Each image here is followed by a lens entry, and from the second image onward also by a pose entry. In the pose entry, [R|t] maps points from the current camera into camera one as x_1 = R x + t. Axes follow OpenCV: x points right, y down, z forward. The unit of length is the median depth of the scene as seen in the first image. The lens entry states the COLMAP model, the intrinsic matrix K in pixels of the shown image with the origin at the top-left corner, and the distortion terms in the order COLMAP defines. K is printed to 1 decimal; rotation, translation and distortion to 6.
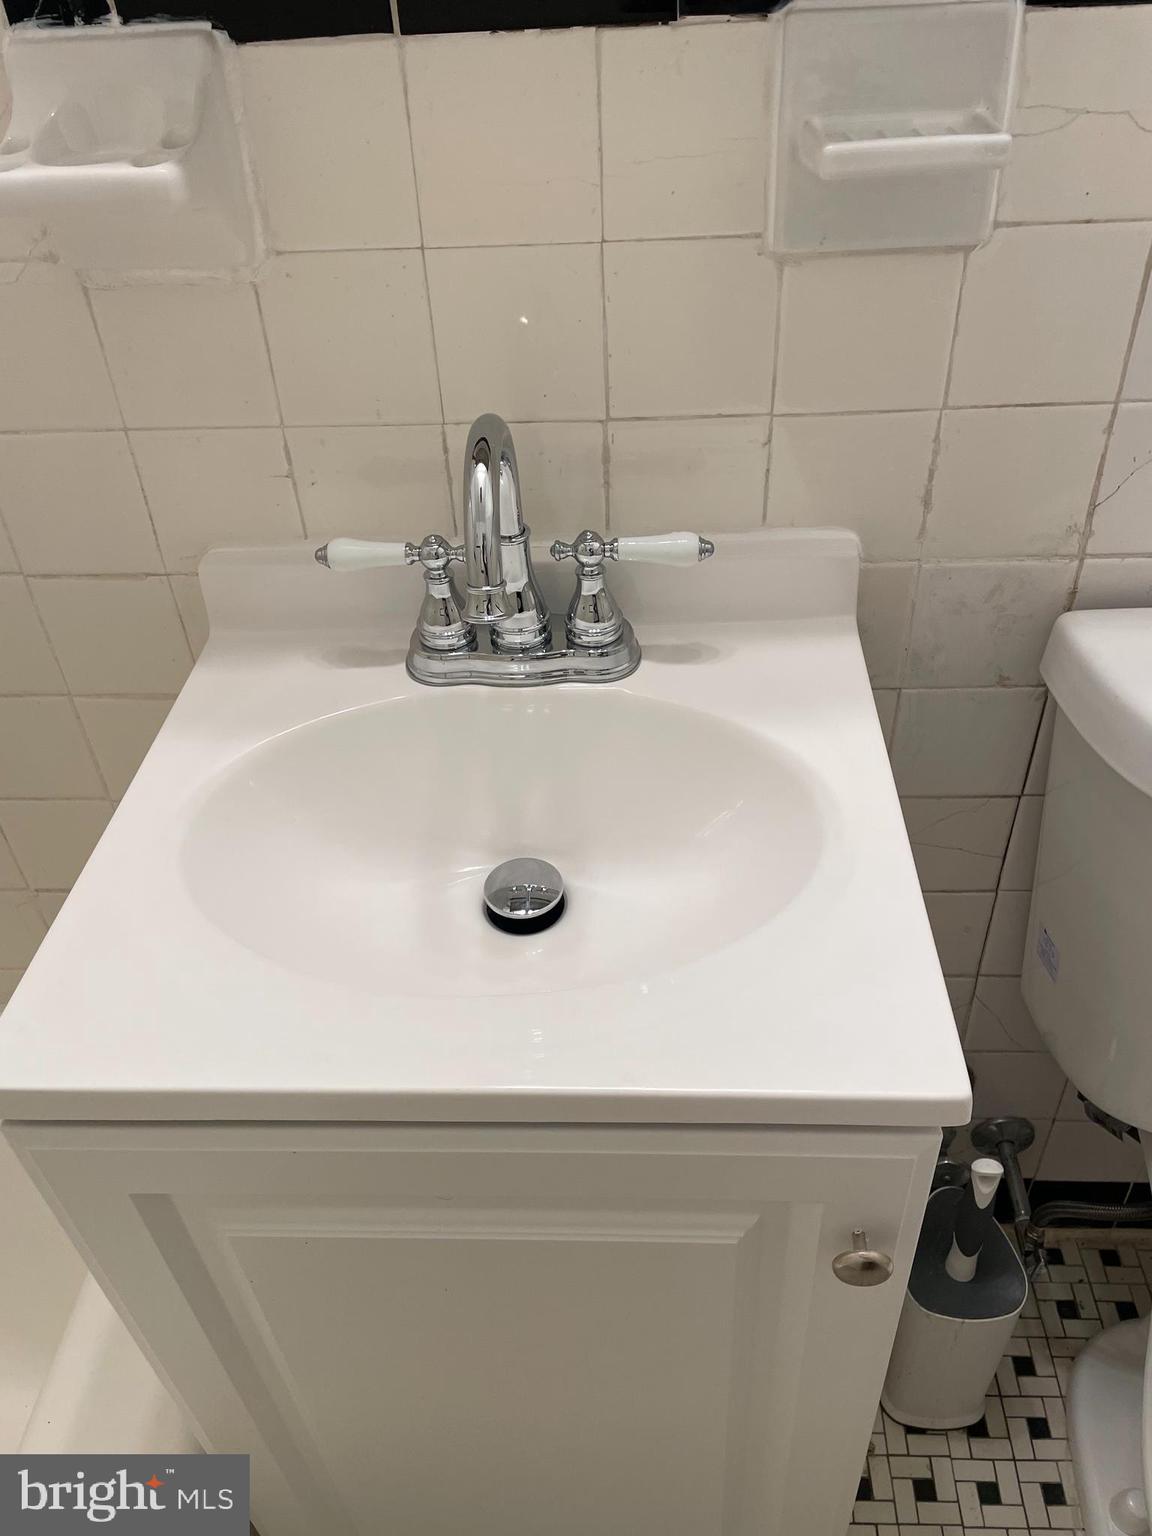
lens RADIAL K [[1158.2, 0, 573.5], [0, 1158.2, 760.9], [0, 0, 1]] dist [0.002811, -0.024427]
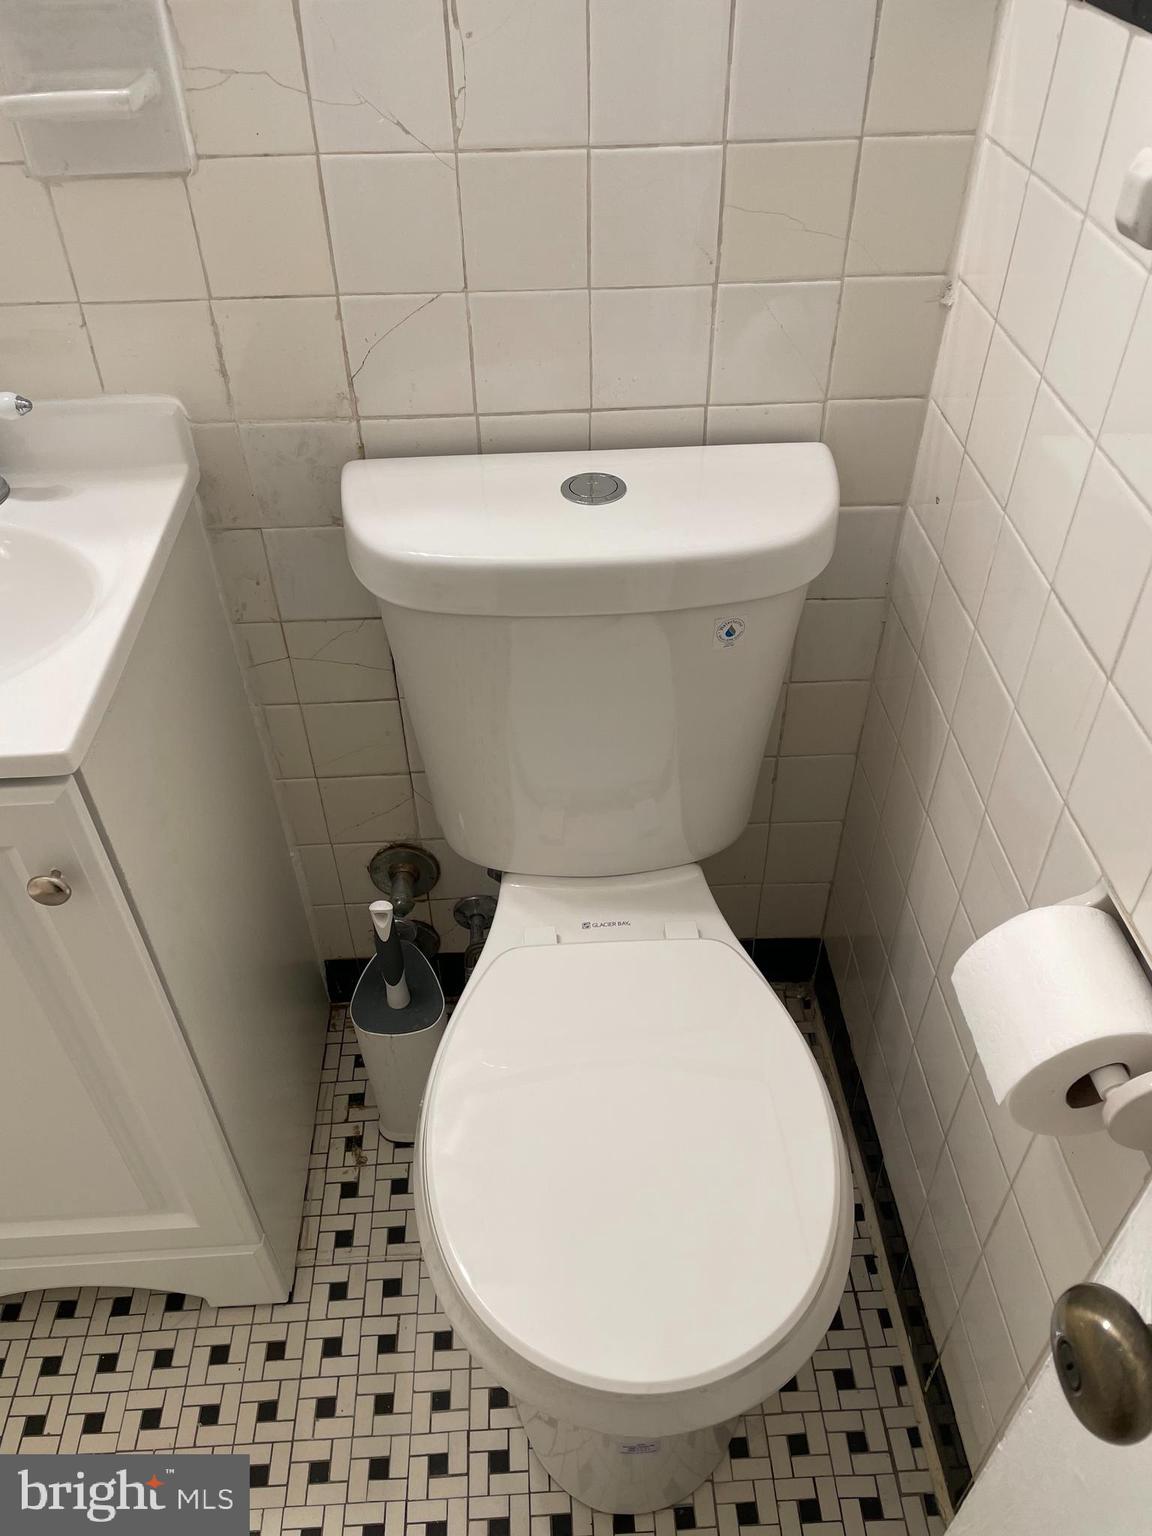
lens RADIAL K [[1158.2, 0, 581.1], [0, 1158.2, 775.5], [0, 0, 1]] dist [0.002811, -0.024427]
pose [[0.995139, -0.024399, 0.095414, 0.602980], [0.019148, 0.998271, 0.055566, 0.174133], [-0.096605, -0.053469, 0.993886, -0.385011]]
